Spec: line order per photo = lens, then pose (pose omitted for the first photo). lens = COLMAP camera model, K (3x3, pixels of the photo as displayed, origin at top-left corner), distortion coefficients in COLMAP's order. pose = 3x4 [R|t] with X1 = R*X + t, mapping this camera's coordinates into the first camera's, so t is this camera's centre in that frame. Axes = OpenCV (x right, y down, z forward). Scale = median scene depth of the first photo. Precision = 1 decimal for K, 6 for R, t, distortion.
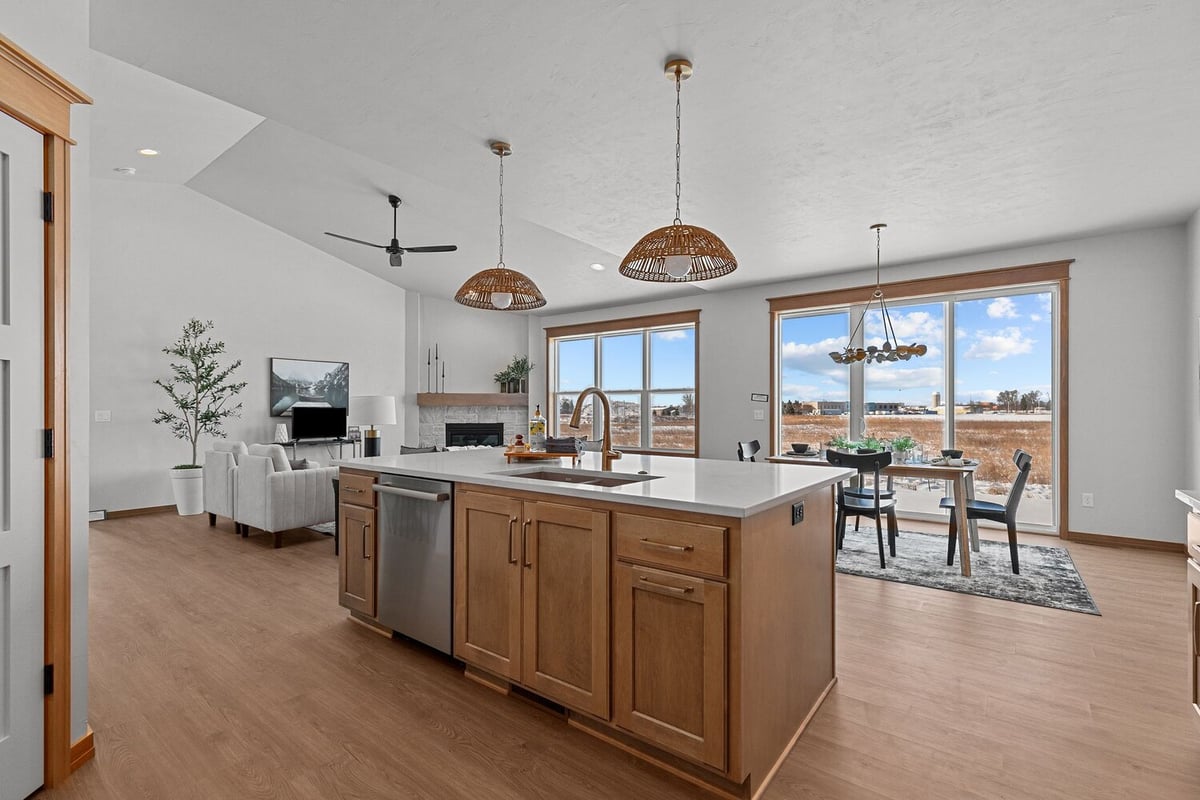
lens RADIAL K [[552.3, 0, 602.4], [0, 552.3, 407.1], [0, 0, 1]] dist [-0.000598, -0.000161]
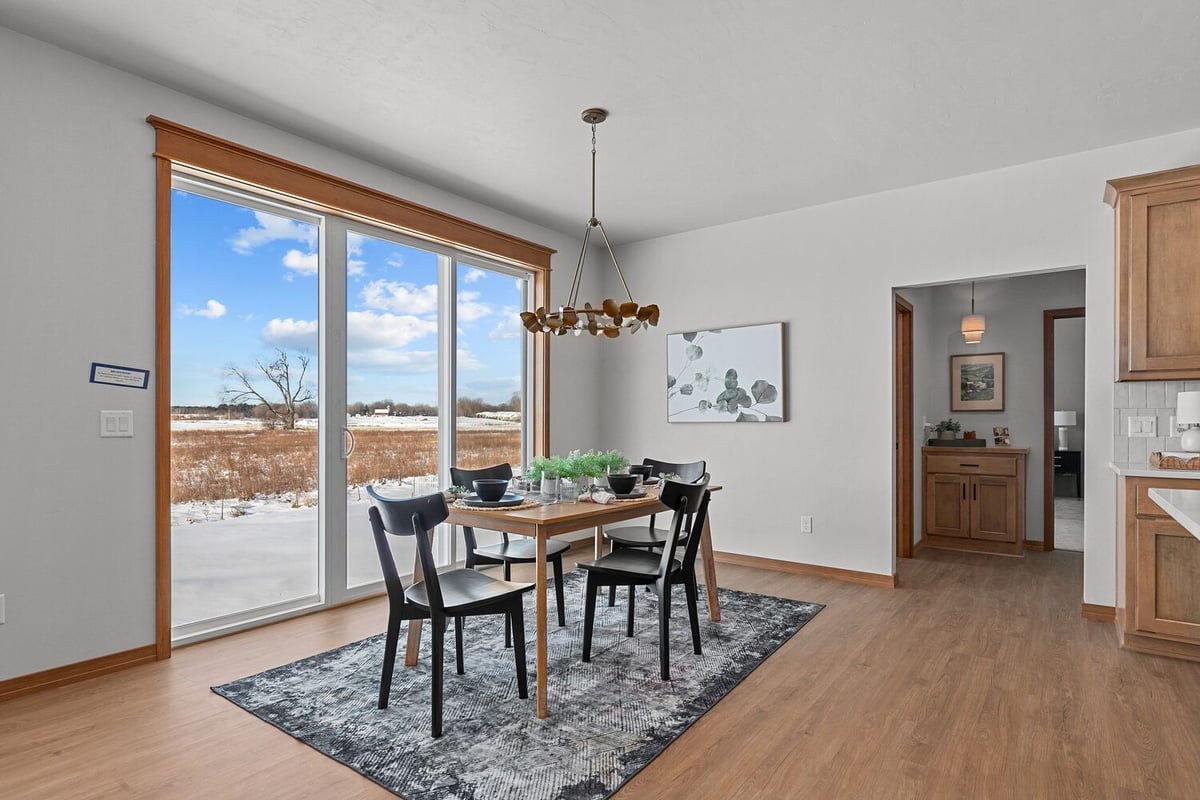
lens RADIAL K [[615.1, 0, 607.3], [0, 615.1, 421.2], [0, 0, 1]] dist [-0.000026, -0.000065]
pose [[-0.011460, 0.002734, 0.999931, -0.216983], [0.000274, 0.999996, -0.002731, 0.025378], [-0.999934, 0.000243, -0.011461, 1.184601]]
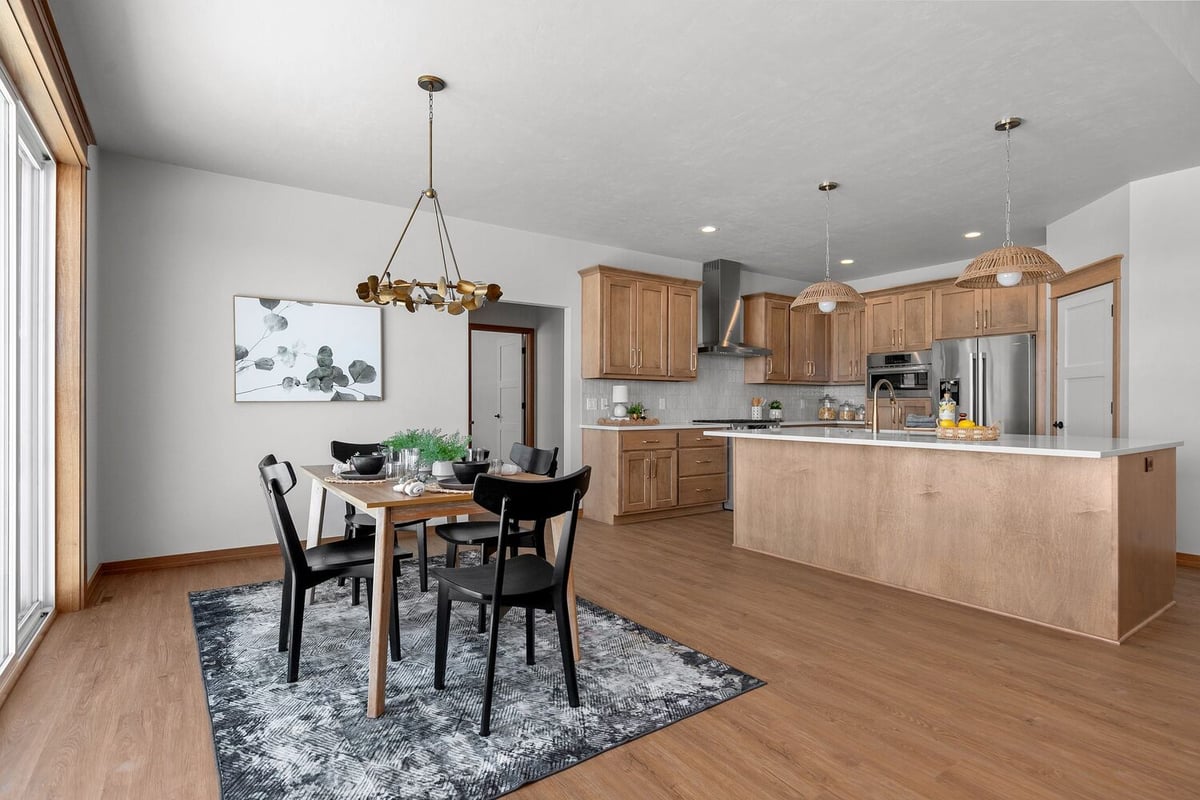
lens RADIAL K [[603.8, 0, 600.0], [0, 603.8, 400.0], [0, 0, 1]] dist [0.001698, 0.000269]
pose [[-0.950647, 0.007286, 0.310190, 0.160117], [0.004700, 0.999948, -0.009081, 0.034447], [-0.310240, -0.007175, -0.950631, 1.876019]]
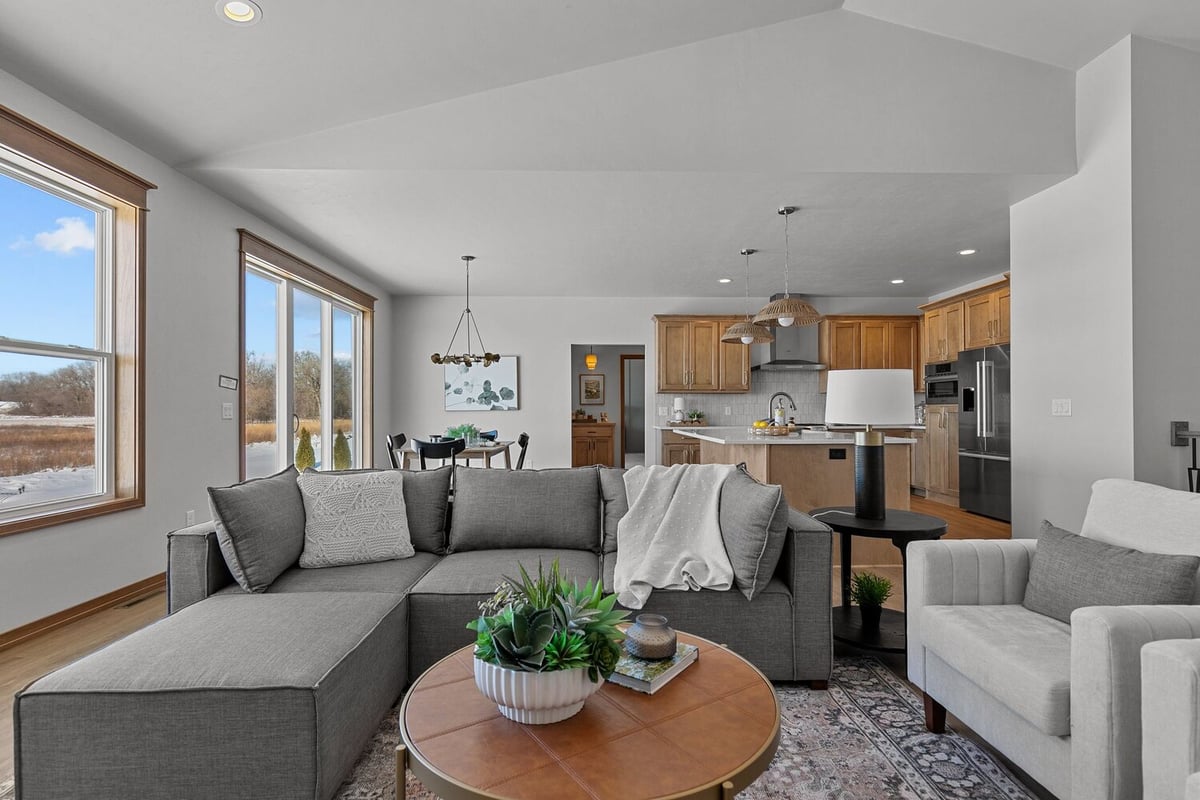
lens RADIAL K [[552.3, 0, 602.4], [0, 552.3, 407.1], [0, 0, 1]] dist [-0.000598, -0.000161]
pose [[-0.621173, 0.010575, 0.783602, -0.777589], [0.006540, 0.999944, -0.008310, 0.031604], [-0.783646, -0.000038, -0.621208, 1.827899]]
